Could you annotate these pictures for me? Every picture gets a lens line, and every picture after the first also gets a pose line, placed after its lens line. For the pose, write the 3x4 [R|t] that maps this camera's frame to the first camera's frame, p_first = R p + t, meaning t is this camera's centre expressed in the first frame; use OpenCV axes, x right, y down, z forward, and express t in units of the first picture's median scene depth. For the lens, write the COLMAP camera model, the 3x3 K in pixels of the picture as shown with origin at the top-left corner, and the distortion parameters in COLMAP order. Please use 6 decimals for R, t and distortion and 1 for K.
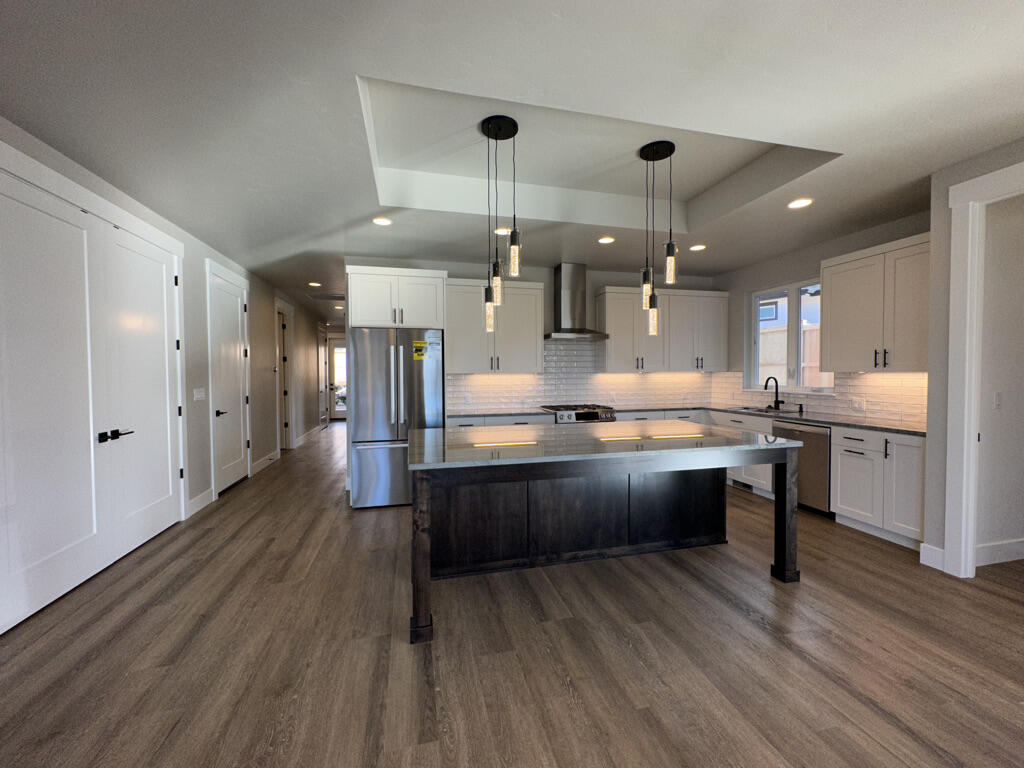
lens RADIAL K [[408.4, 0, 510.3], [0, 408.4, 382.4], [0, 0, 1]] dist [-0.003779, 0.001103]
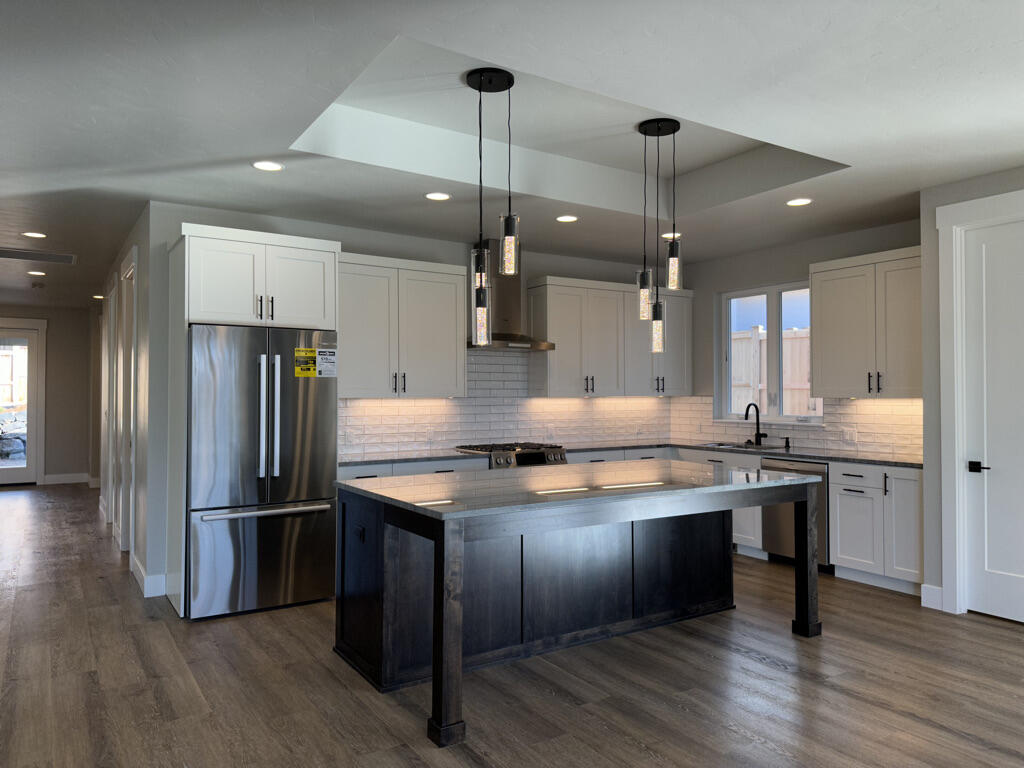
lens RADIAL K [[723.6, 0, 508.2], [0, 723.6, 382.4], [0, 0, 1]] dist [0.031923, -0.040960]
pose [[0.946372, 0.009538, 0.322938, -0.351640], [0.003360, 0.999220, -0.039358, -0.000468], [-0.323061, 0.038332, 0.945602, -0.233084]]
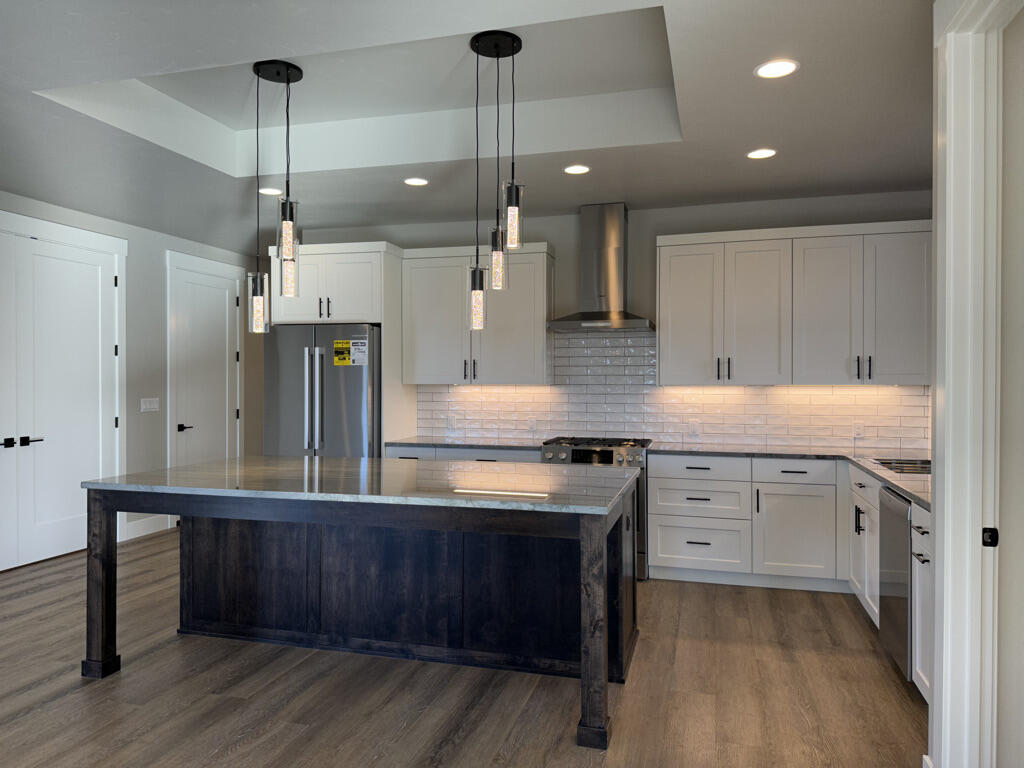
lens RADIAL K [[723.6, 0, 515.3], [0, 723.6, 382.7], [0, 0, 1]] dist [0.031923, -0.040960]
pose [[0.868472, 0.008806, -0.495659, 0.865529], [-0.018404, 0.999726, -0.014485, -0.013101], [0.495396, 0.021703, 0.868396, 0.020486]]
